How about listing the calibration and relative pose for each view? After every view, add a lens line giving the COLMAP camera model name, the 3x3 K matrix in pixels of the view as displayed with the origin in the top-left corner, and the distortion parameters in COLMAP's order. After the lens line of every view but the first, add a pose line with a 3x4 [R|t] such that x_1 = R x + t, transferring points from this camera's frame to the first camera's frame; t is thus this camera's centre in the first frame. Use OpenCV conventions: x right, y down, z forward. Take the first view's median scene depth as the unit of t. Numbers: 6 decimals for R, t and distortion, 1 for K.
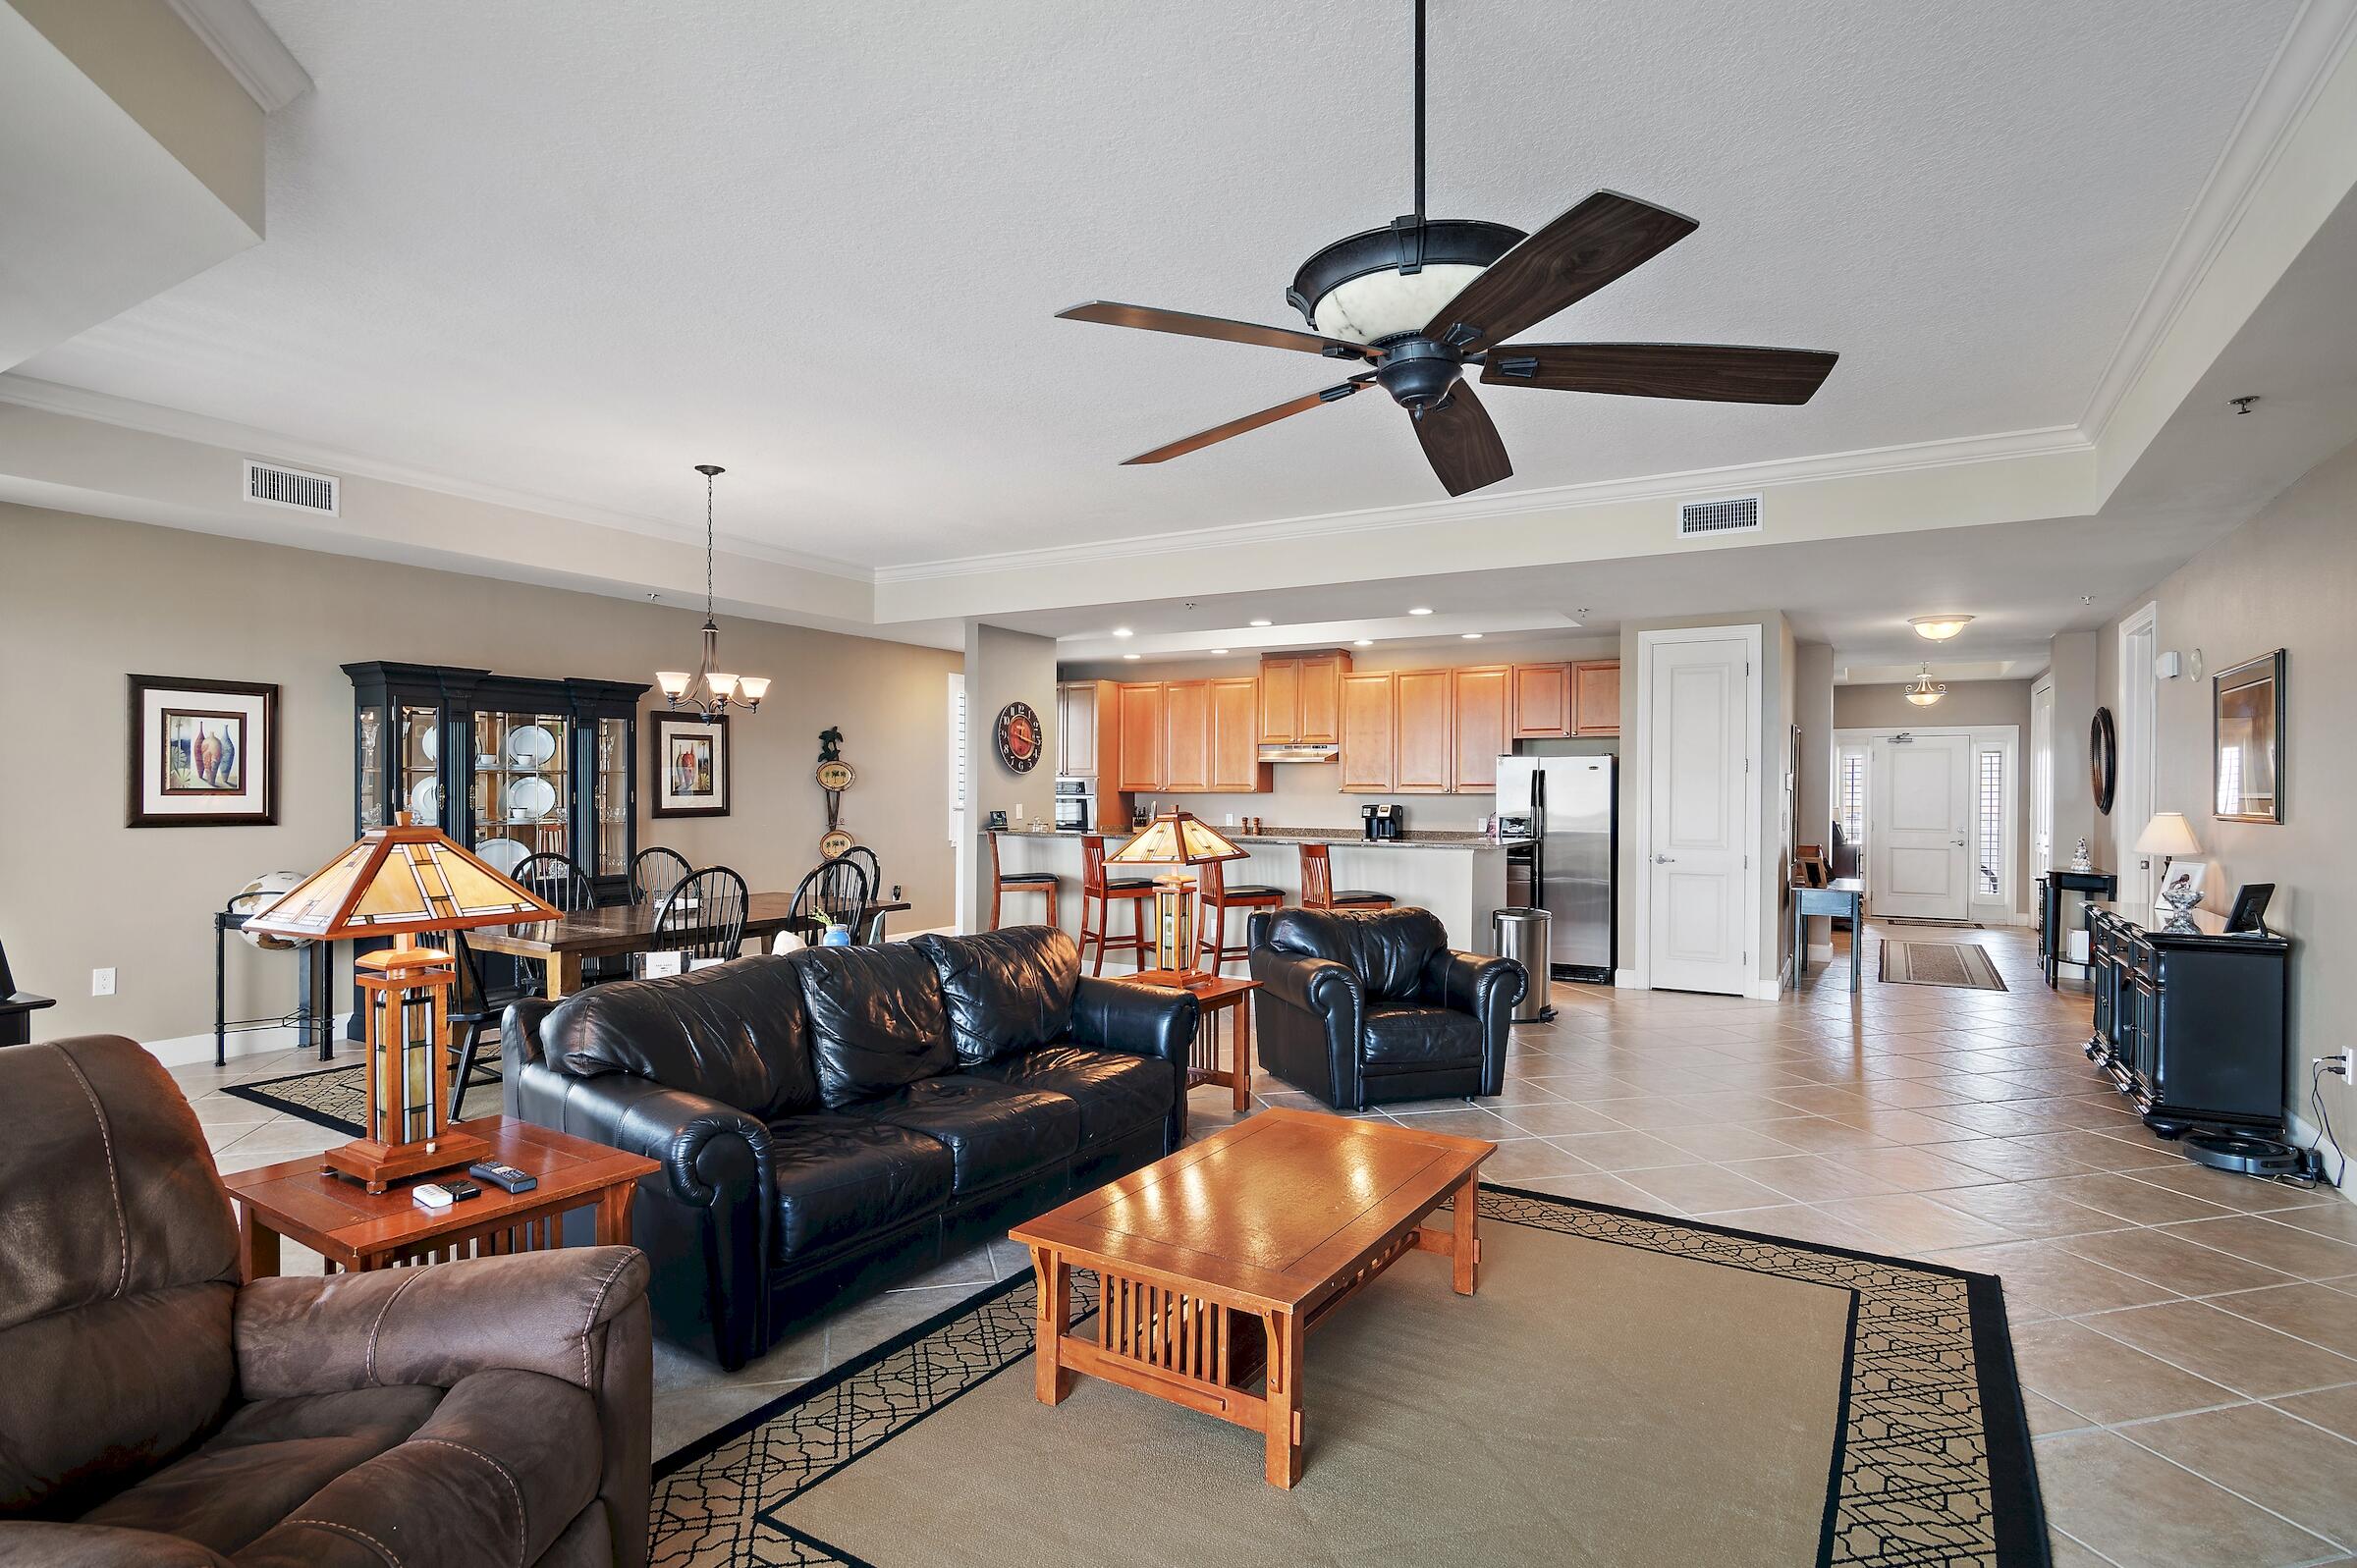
lens RADIAL K [[1175.8, 0, 1166.1], [0, 1175.8, 812.4], [0, 0, 1]] dist [-0.012585, -0.000007]
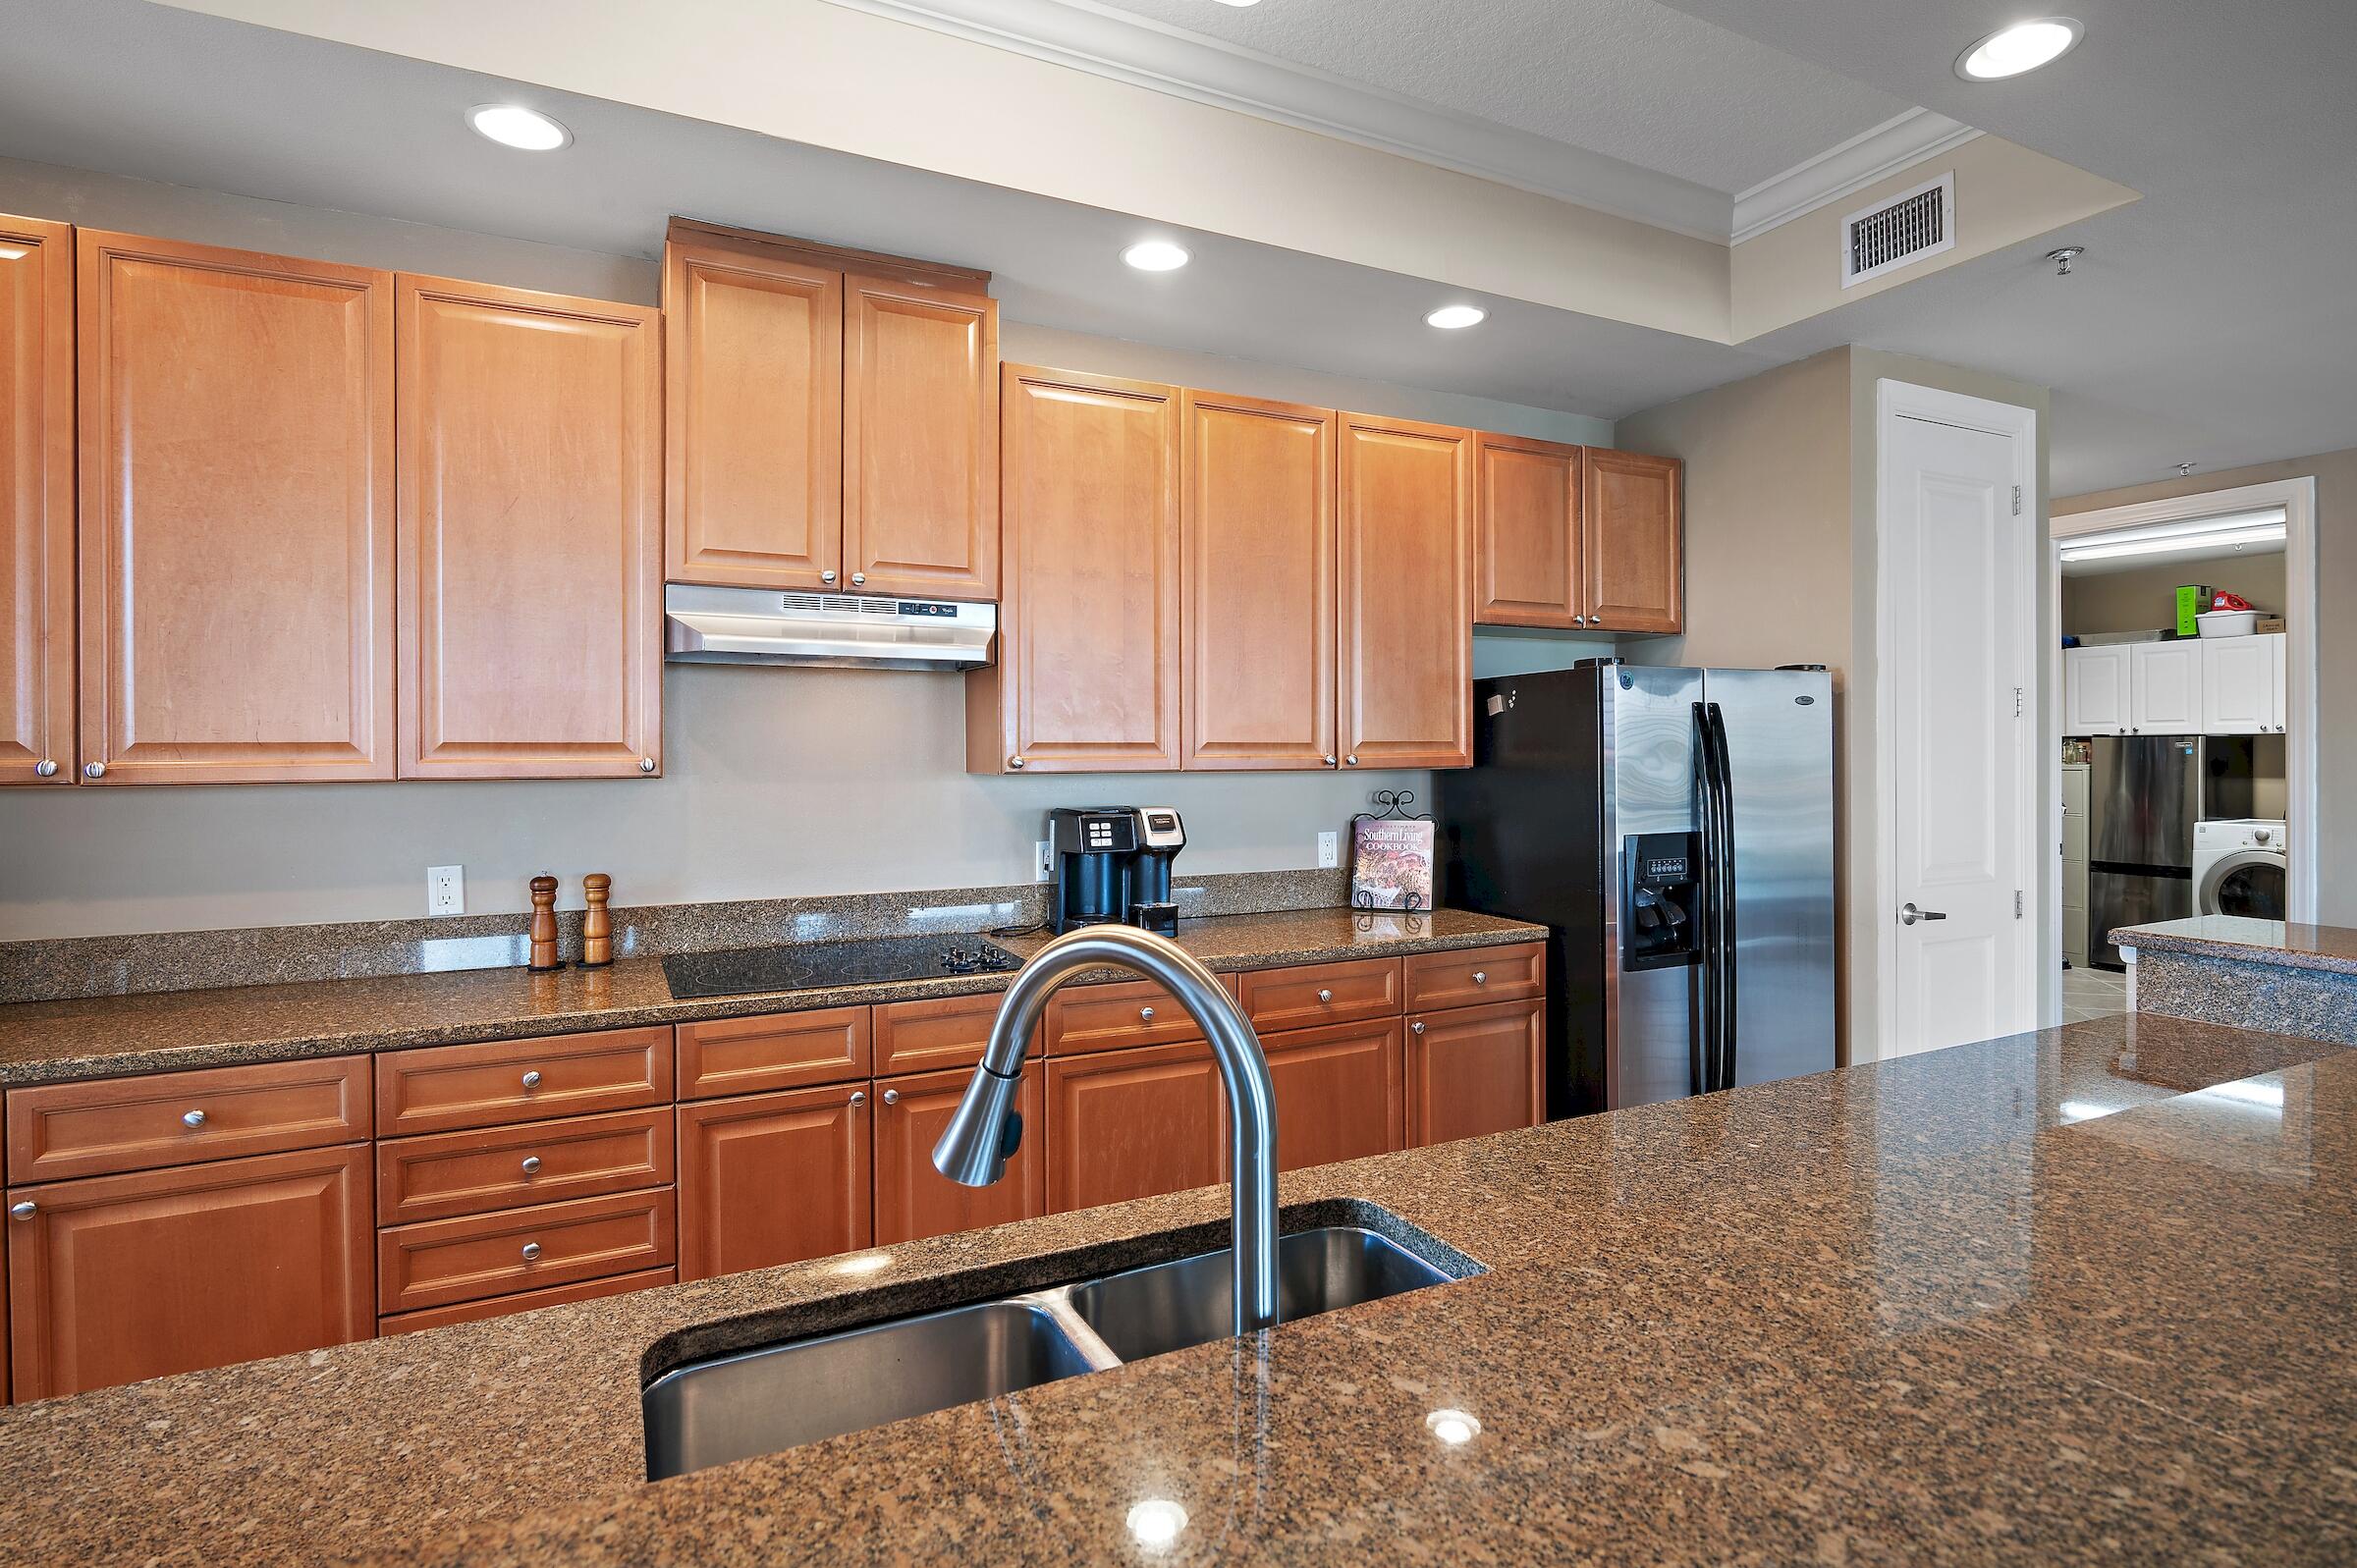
lens RADIAL K [[1147.7, 0, 1162.9], [0, 1147.7, 757.0], [0, 0, 1]] dist [-0.000678, -0.000023]
pose [[0.554226, -0.008101, 0.832327, -0.073500], [0.024460, 0.999679, -0.006557, -0.019060], [-0.832007, 0.023993, 0.554246, 0.885186]]
